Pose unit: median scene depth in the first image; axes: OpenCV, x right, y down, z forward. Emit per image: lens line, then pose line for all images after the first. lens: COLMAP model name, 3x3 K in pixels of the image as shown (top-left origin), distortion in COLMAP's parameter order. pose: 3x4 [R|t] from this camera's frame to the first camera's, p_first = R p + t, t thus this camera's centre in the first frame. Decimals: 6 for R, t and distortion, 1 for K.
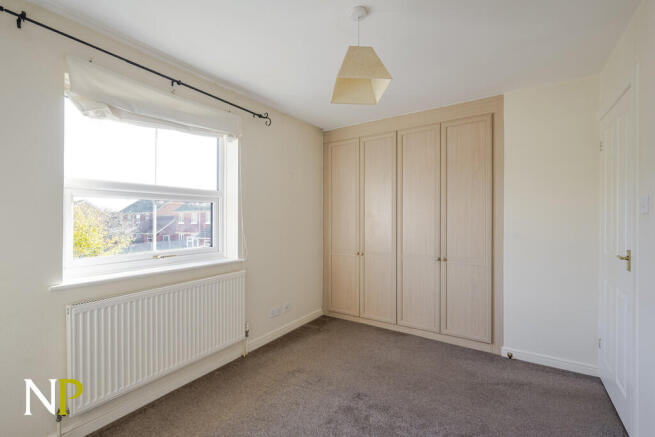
lens RADIAL K [[284.7, 0, 328.5], [0, 284.7, 221.2], [0, 0, 1]] dist [0.003700, 0.000489]
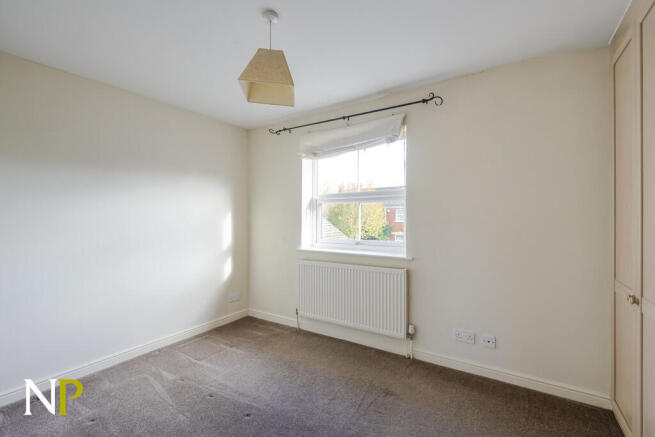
lens RADIAL K [[284.7, 0, 329.0], [0, 284.7, 214.3], [0, 0, 1]] dist [0.003700, 0.000489]
pose [[0.010763, 0.004700, -0.999931, 0.745901], [-0.001375, 0.999988, 0.004686, -0.021918], [0.999941, 0.001325, 0.010770, 0.797021]]
